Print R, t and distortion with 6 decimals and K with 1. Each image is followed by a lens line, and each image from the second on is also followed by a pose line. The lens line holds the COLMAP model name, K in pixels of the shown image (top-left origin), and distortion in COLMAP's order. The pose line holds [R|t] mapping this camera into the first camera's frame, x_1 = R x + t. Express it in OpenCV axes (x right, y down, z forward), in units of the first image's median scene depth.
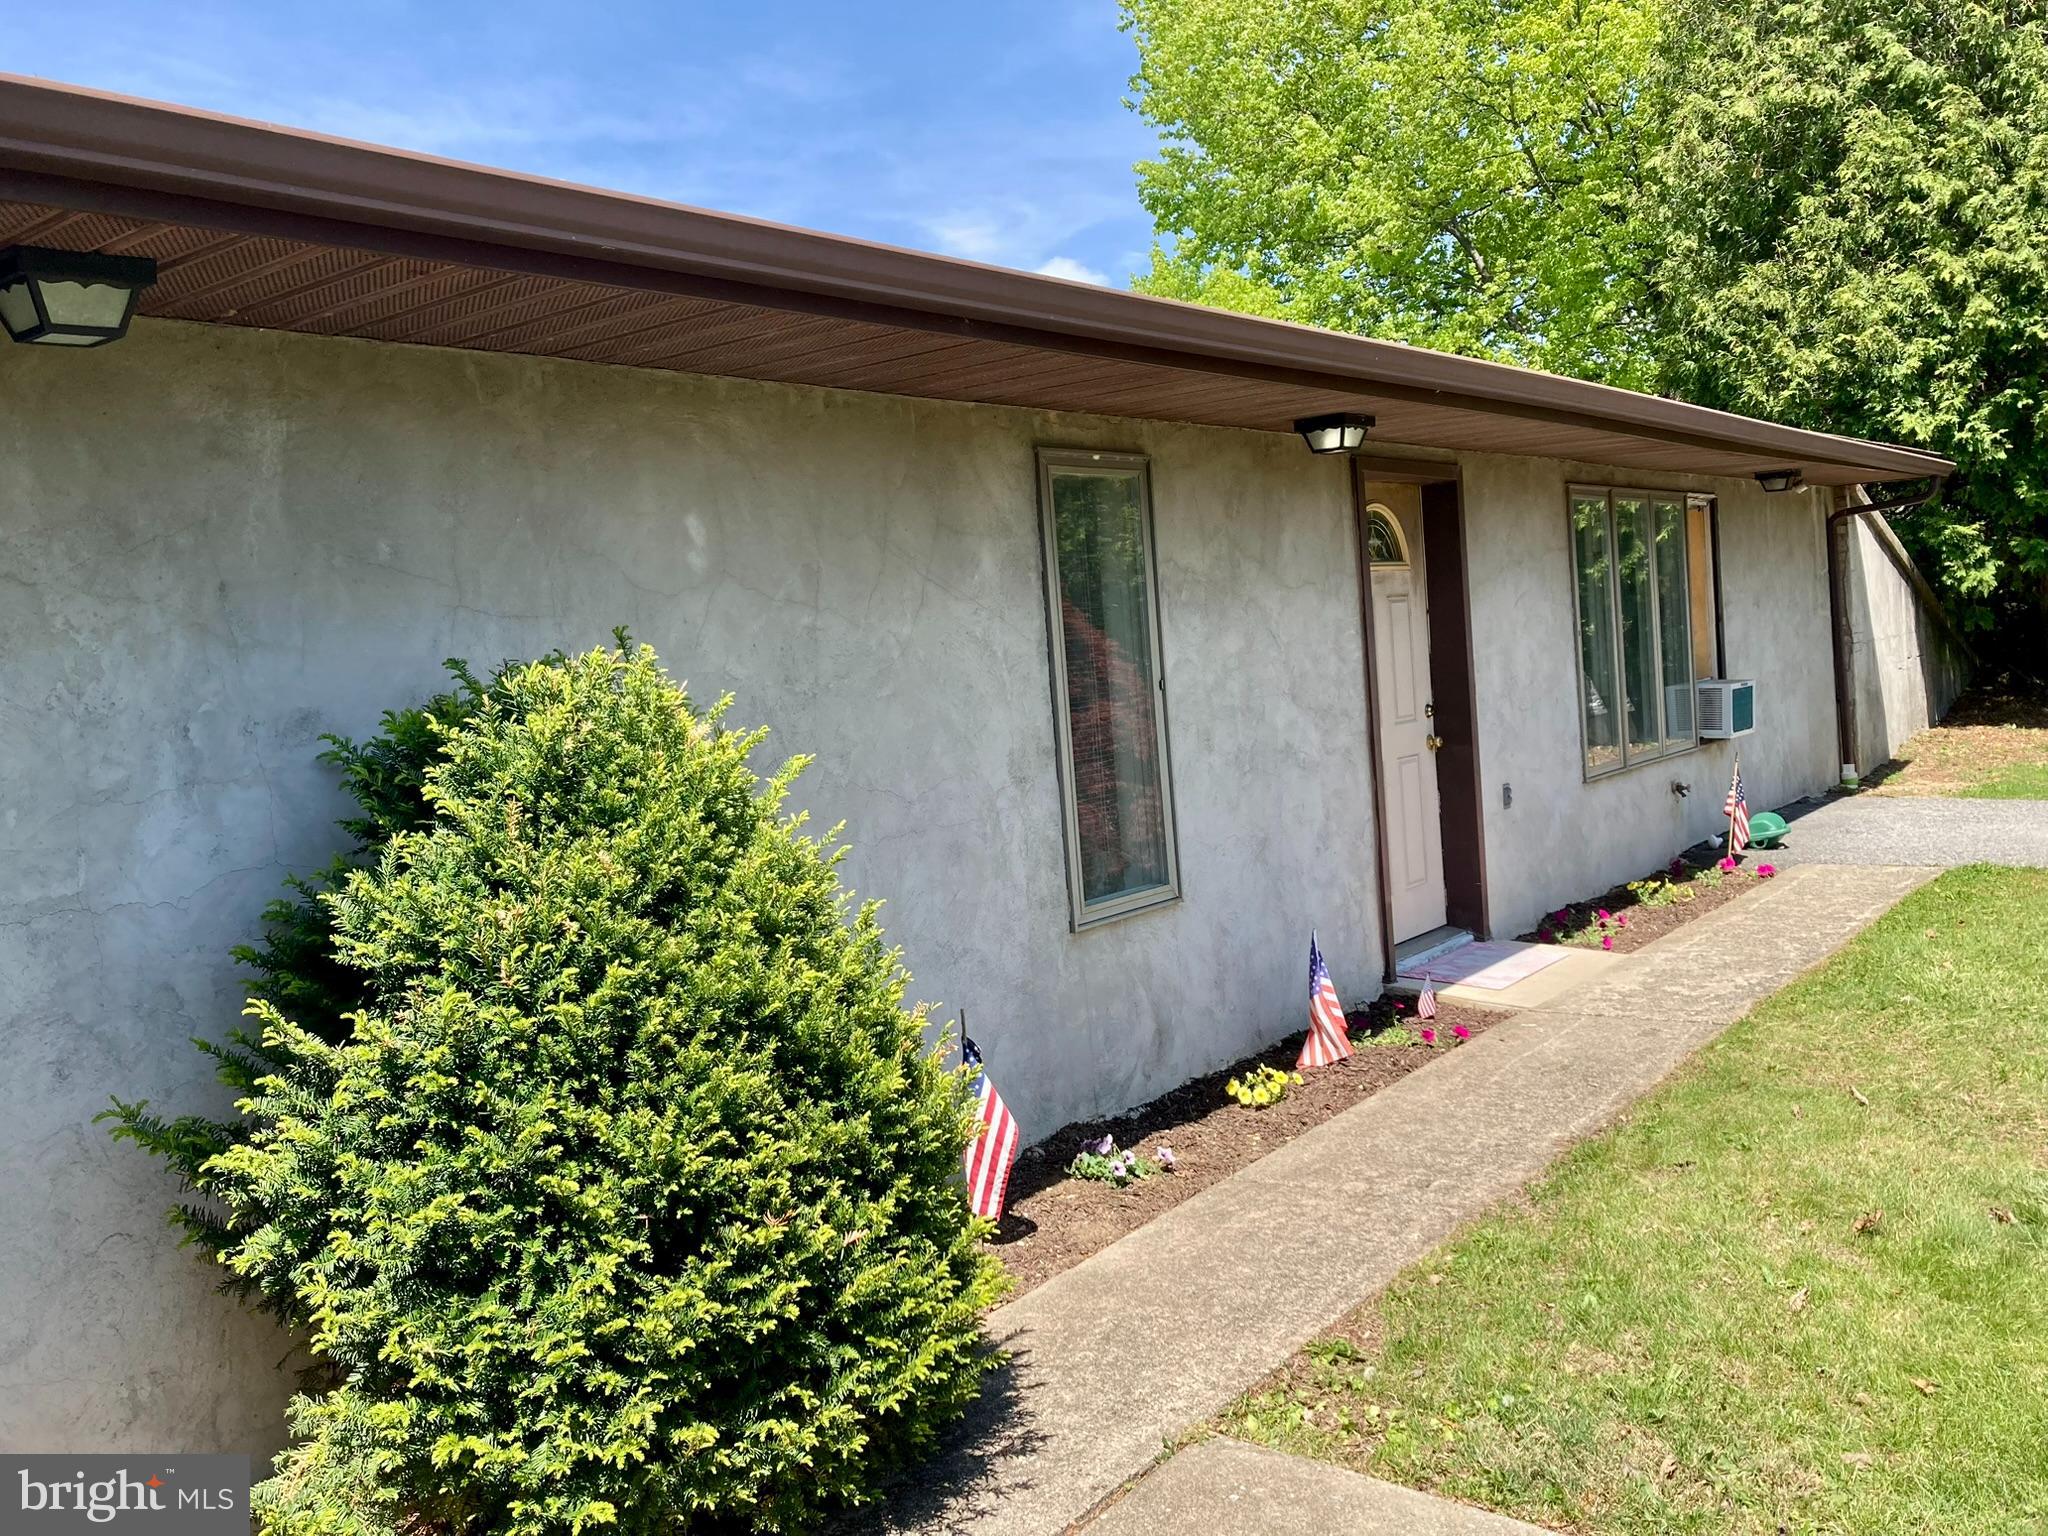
lens RADIAL K [[1685.4, 0, 1022.4], [0, 1685.4, 742.7], [0, 0, 1]] dist [0.103438, -0.001533]
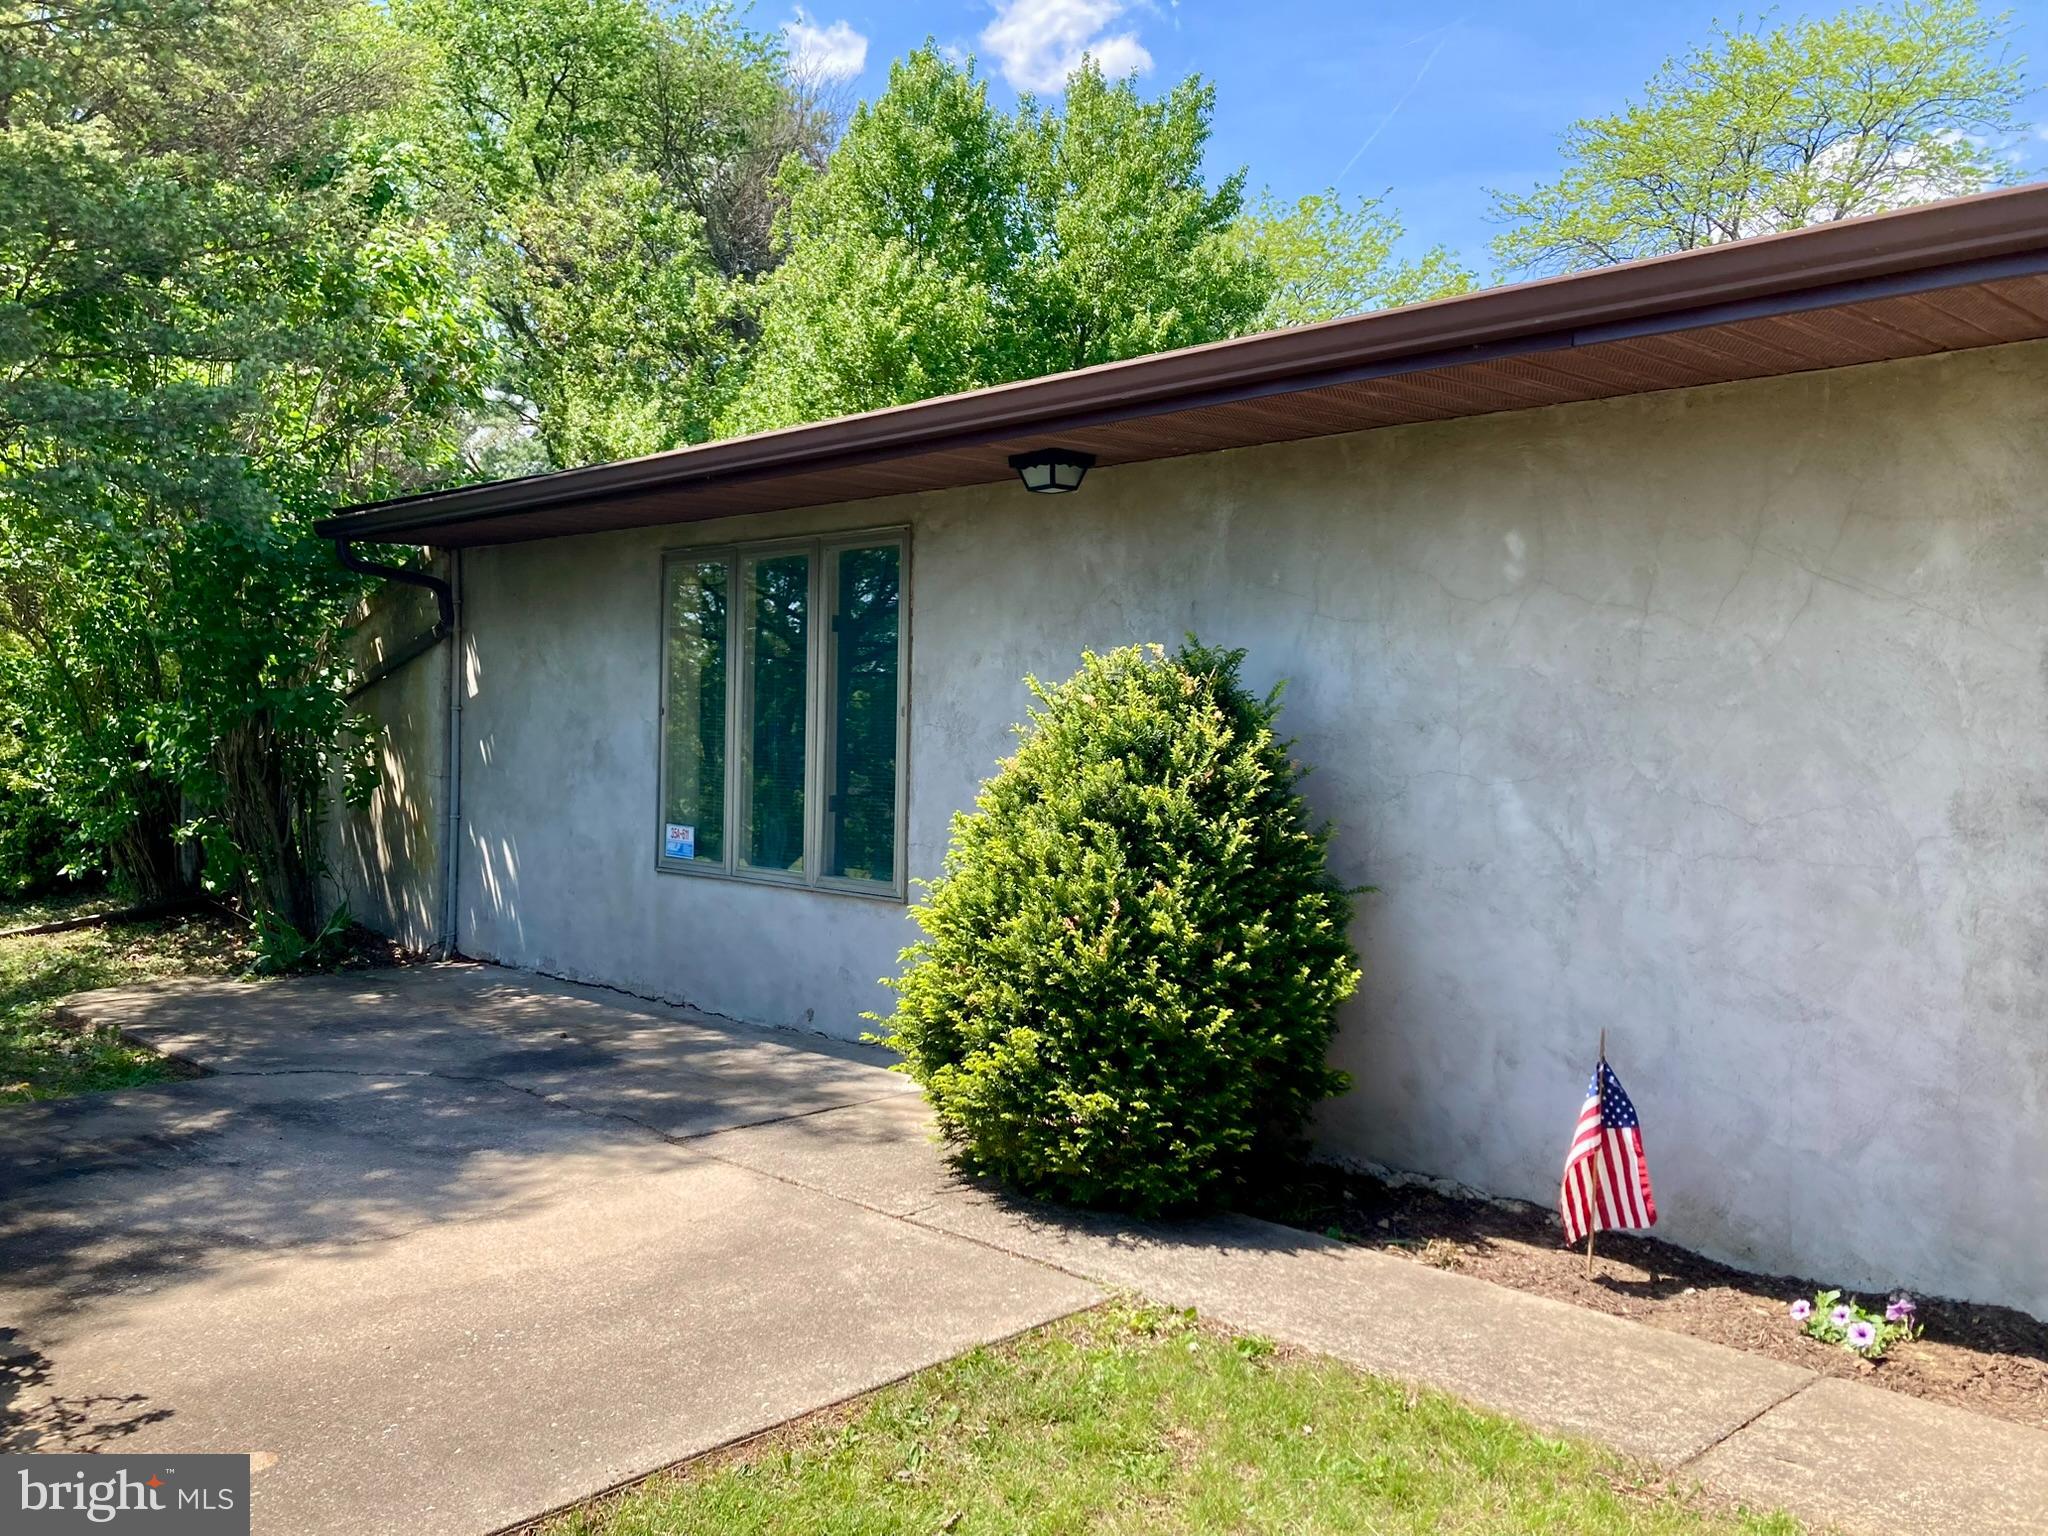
lens RADIAL K [[1677.5, 0, 1021.3], [0, 1677.5, 749.1], [0, 0, 1]] dist [-0.027590, 0.061385]
pose [[-0.121537, 0.084898, -0.988949, 0.838884], [-0.067266, 0.993340, 0.093542, -0.060636], [0.990305, 0.077892, -0.115016, 0.687681]]
